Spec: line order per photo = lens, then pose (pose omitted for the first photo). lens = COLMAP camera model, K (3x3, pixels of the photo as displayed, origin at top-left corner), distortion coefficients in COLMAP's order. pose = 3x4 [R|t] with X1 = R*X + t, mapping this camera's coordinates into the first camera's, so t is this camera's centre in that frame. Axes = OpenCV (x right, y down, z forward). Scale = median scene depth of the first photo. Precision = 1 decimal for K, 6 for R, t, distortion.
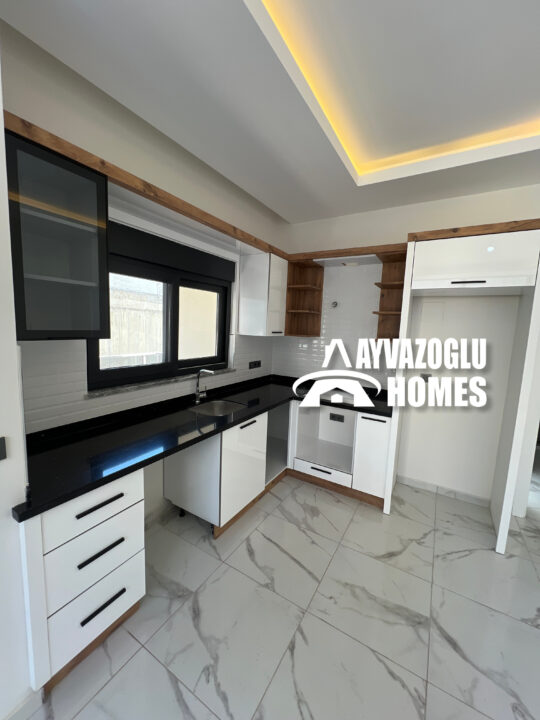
lens RADIAL K [[289.0, 0, 269.0], [0, 289.0, 357.9], [0, 0, 1]] dist [0.001093, 0.000170]
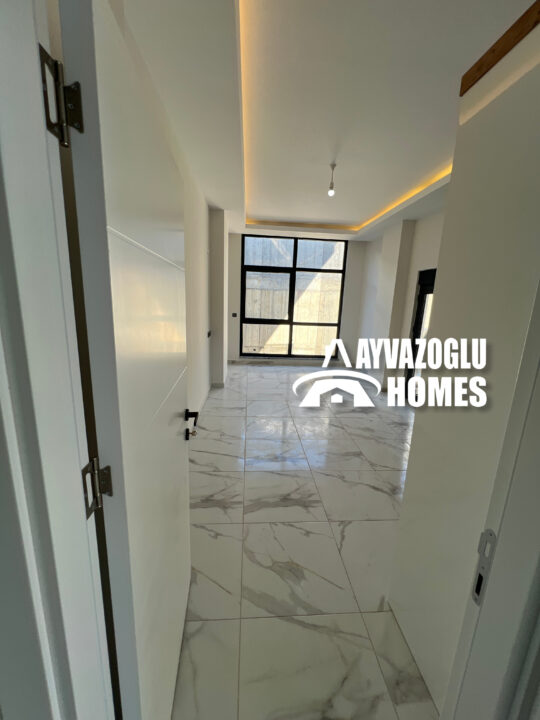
lens RADIAL K [[289.0, 0, 269.0], [0, 289.0, 357.9], [0, 0, 1]] dist [0.001093, 0.000170]
pose [[-0.821088, 0.040936, -0.569332, 1.141428], [-0.137228, 0.954015, 0.266503, -0.037052], [0.554061, 0.296951, -0.777712, 0.966711]]
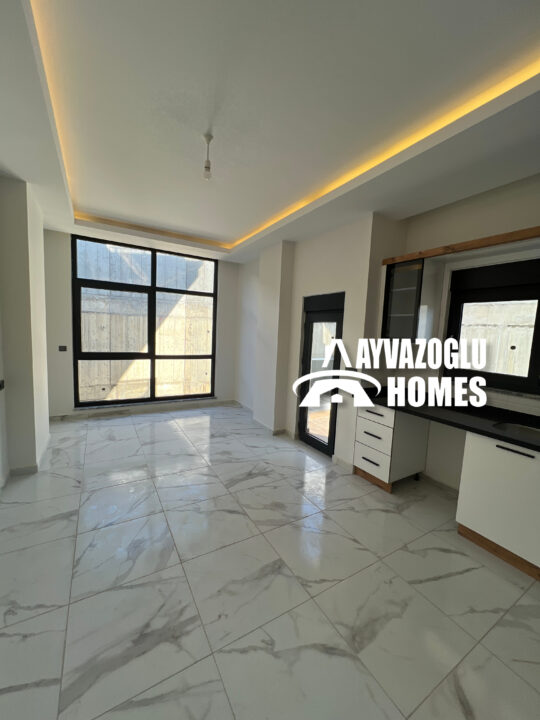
lens RADIAL K [[289.0, 0, 269.0], [0, 289.0, 357.9], [0, 0, 1]] dist [0.001093, 0.000170]
pose [[-0.480486, 0.017049, -0.876836, 0.869661], [-0.162367, 0.980797, 0.108044, -0.012224], [0.861841, 0.194282, -0.468492, 0.615996]]
